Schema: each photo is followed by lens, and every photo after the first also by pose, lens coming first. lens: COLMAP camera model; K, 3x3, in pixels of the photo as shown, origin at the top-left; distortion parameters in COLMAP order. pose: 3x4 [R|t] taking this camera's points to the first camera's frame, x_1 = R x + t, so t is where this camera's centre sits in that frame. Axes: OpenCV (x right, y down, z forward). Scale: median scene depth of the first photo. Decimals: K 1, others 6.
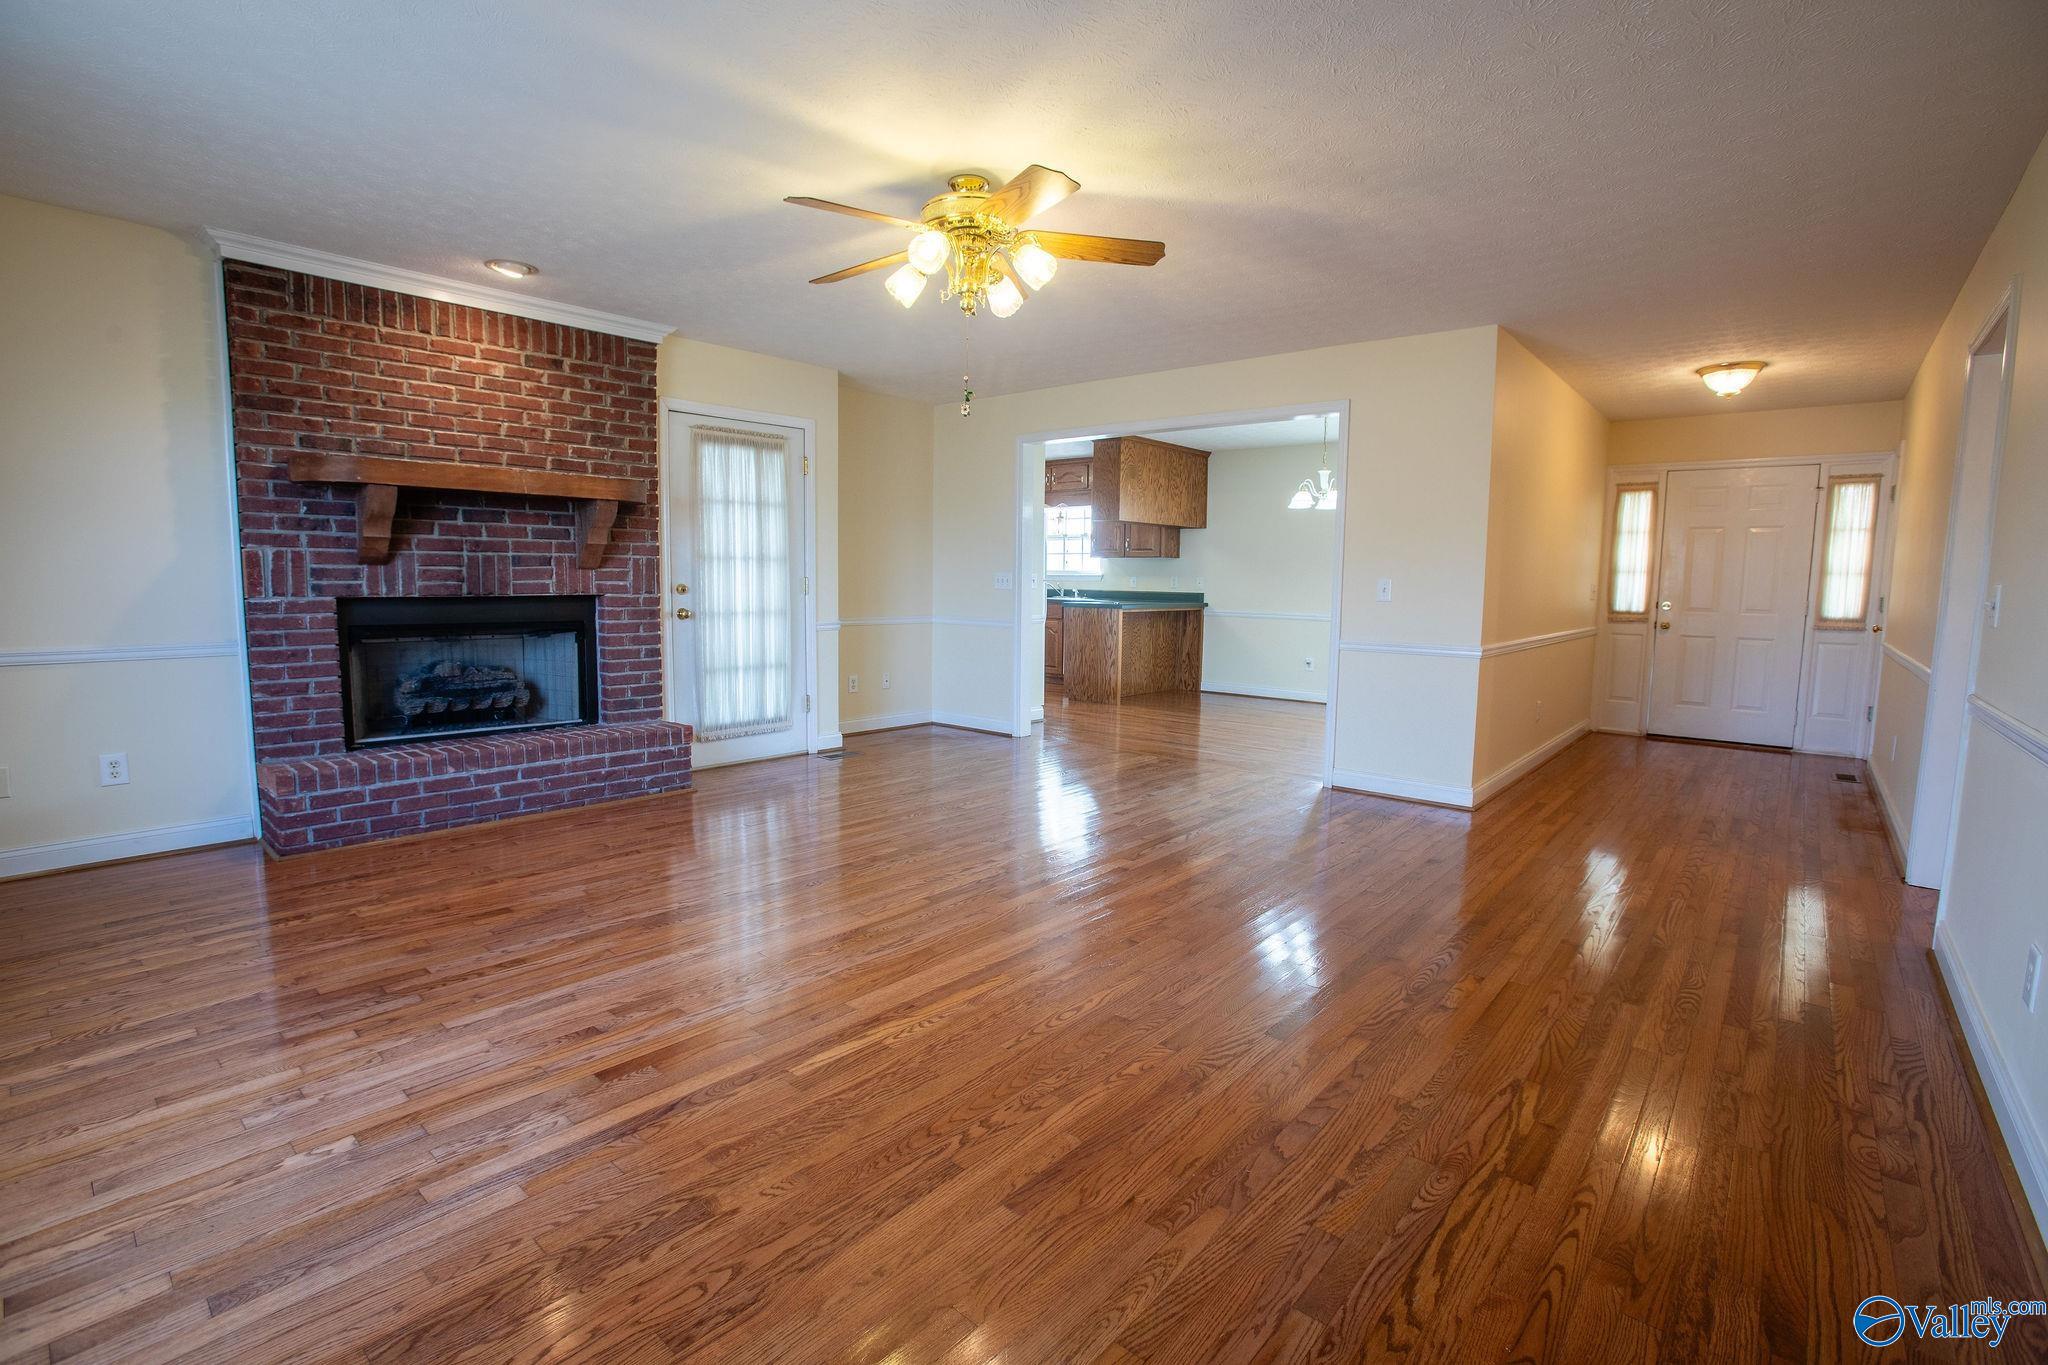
lens RADIAL K [[943.1, 0, 1017.4], [0, 943.1, 681.8], [0, 0, 1]] dist [-0.085648, 0.039609]
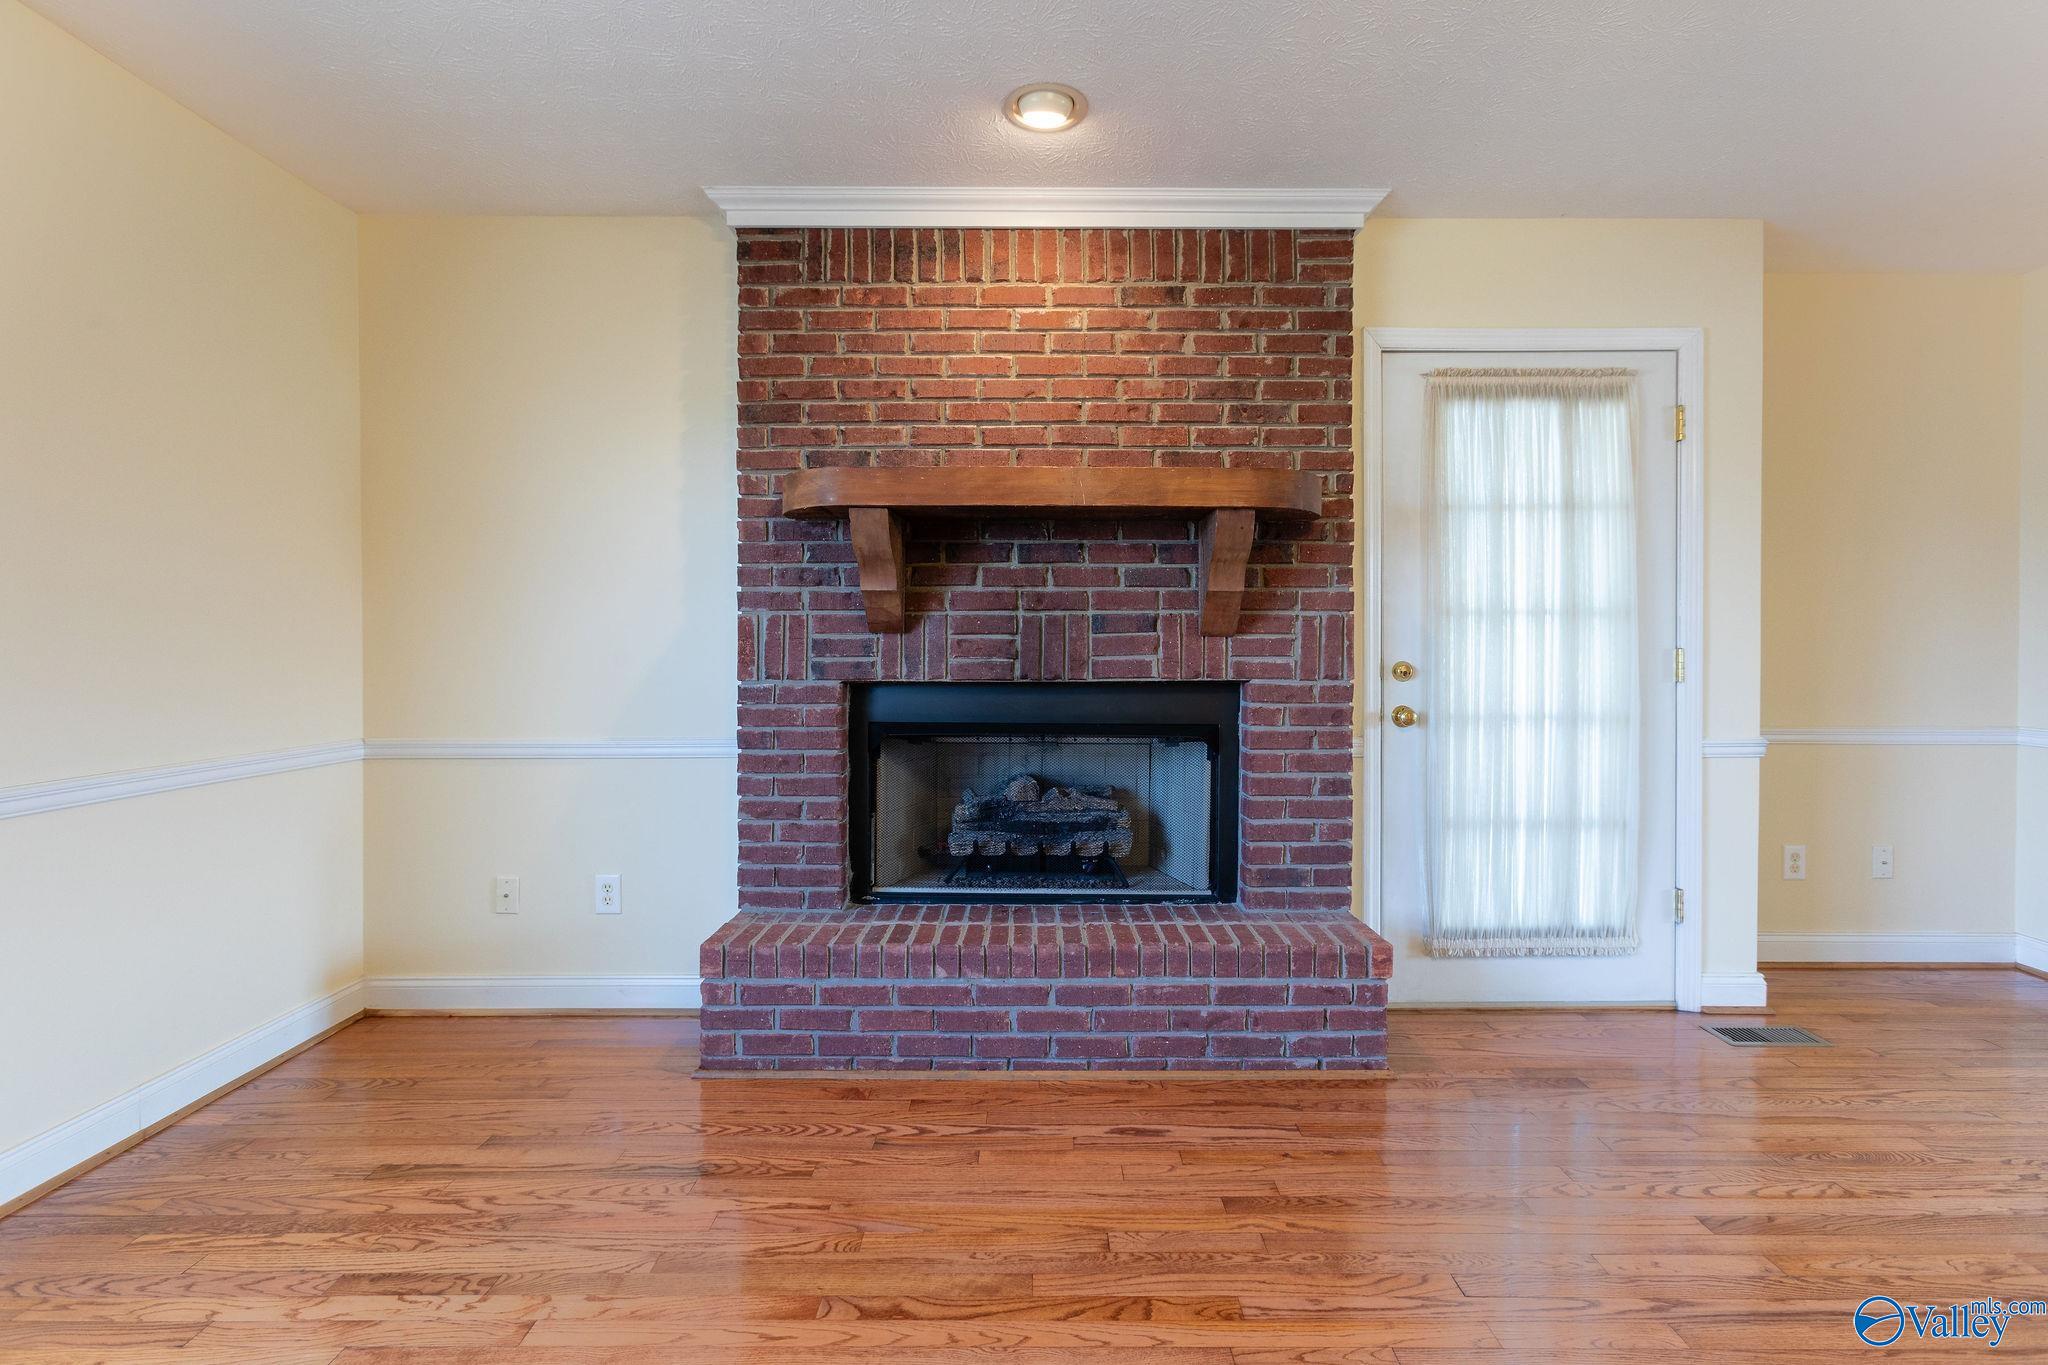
lens RADIAL K [[915.4, 0, 1036.9], [0, 915.4, 658.1], [0, 0, 1]] dist [-0.027259, 0.023838]
pose [[0.657547, -0.006121, -0.753389, -0.109848], [-0.072189, 0.994854, -0.071088, -0.059809], [0.749947, 0.101130, 0.653722, 0.547128]]
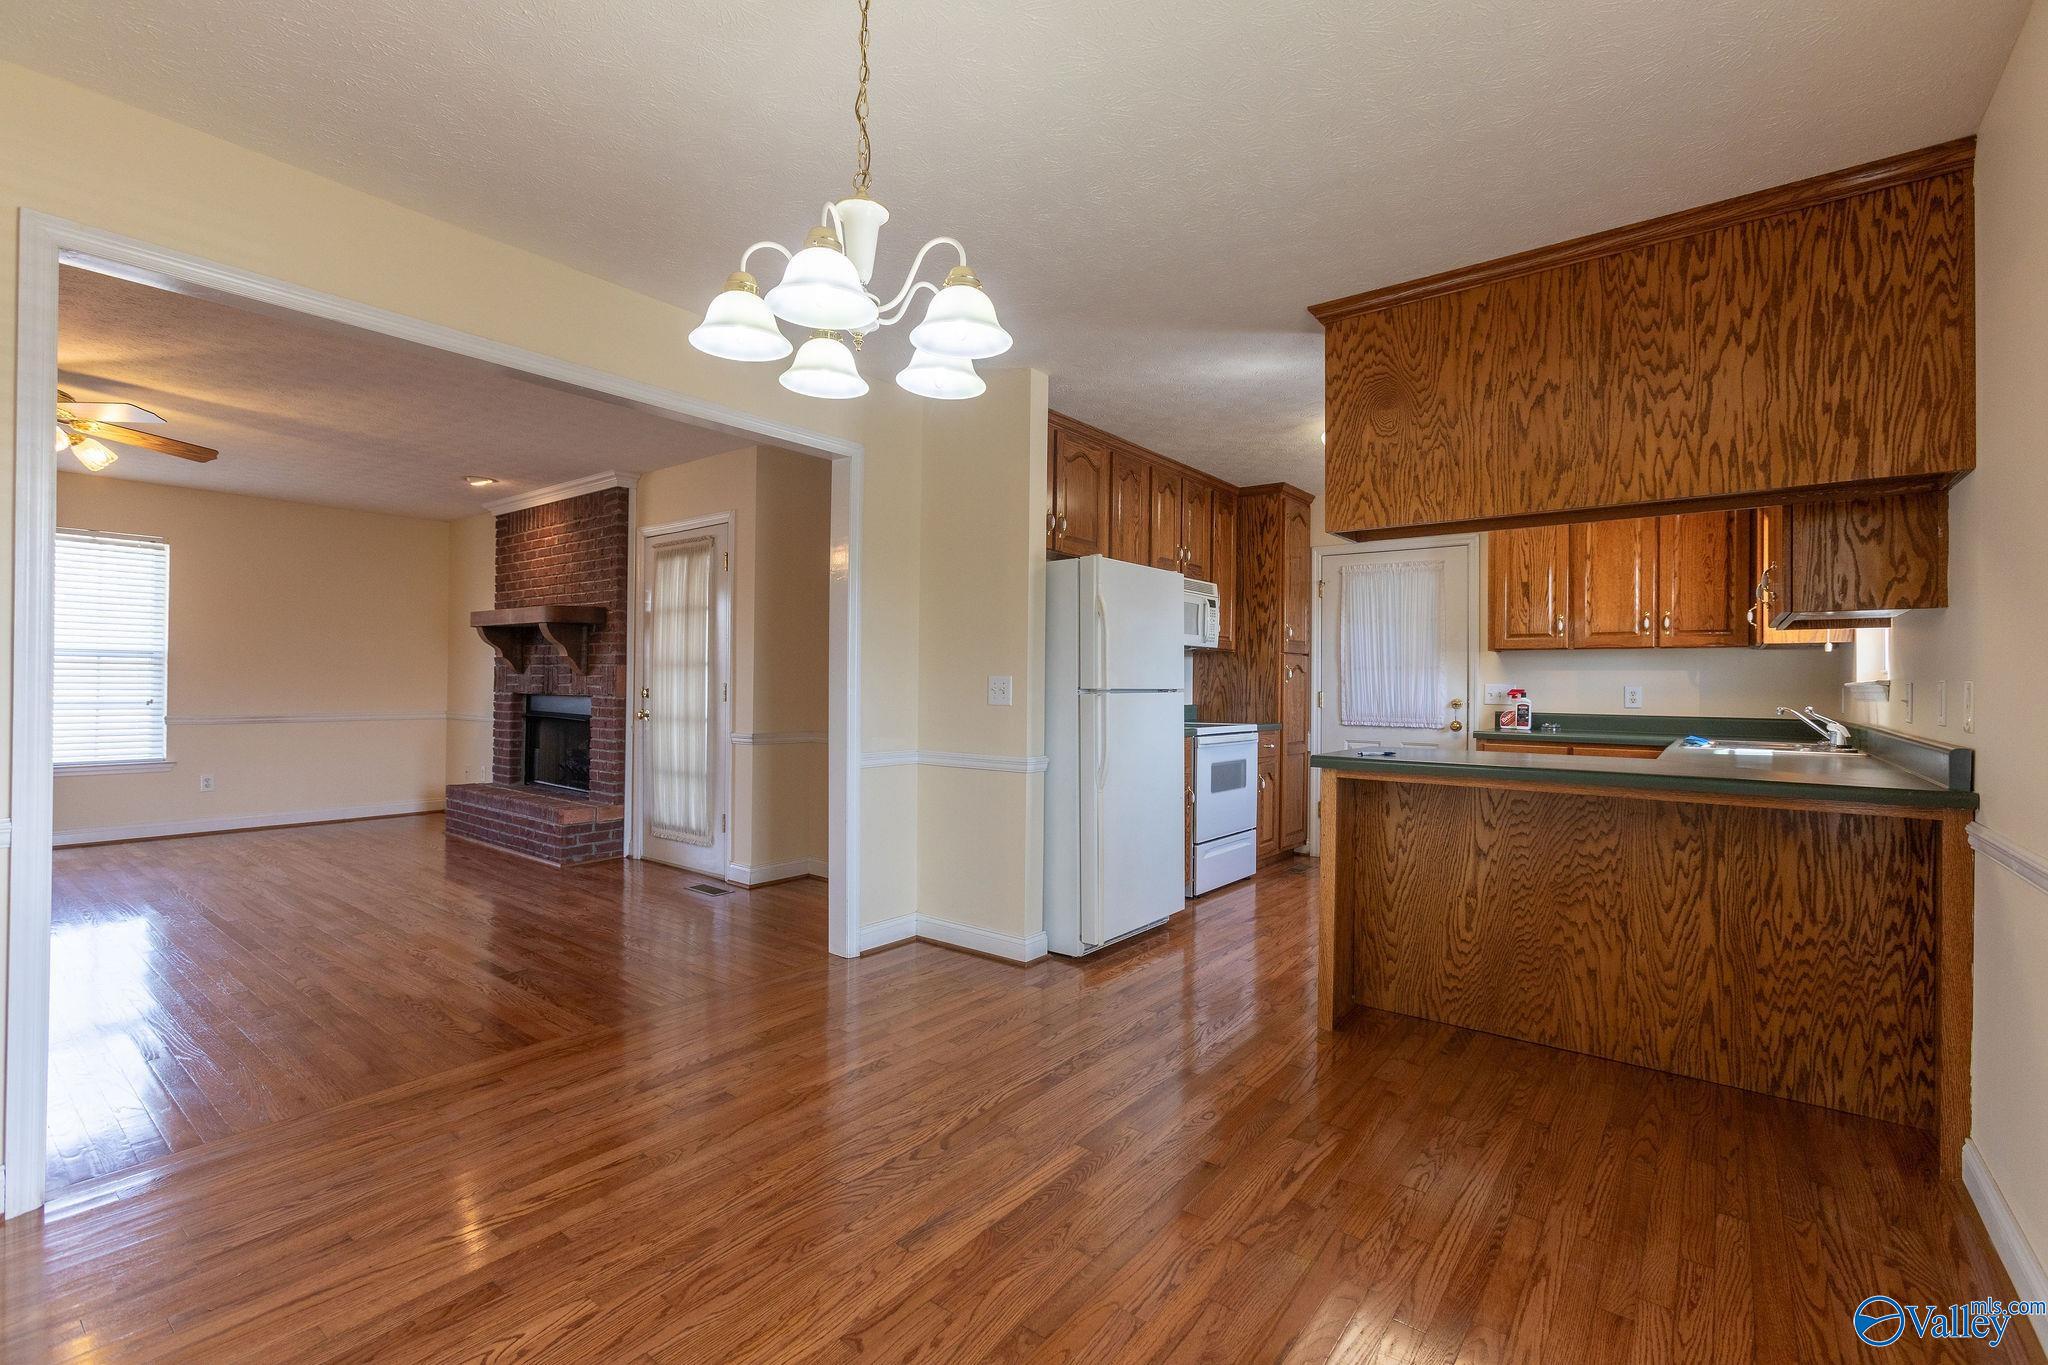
lens RADIAL K [[911.6, 0, 1017.7], [0, 911.6, 678.4], [0, 0, 1]] dist [-0.020402, 0.014261]
pose [[0.047833, -0.018472, -0.998685, 0.835099], [-0.120107, 0.992468, -0.024110, -0.160799], [0.991608, 0.121102, 0.045254, 1.551423]]
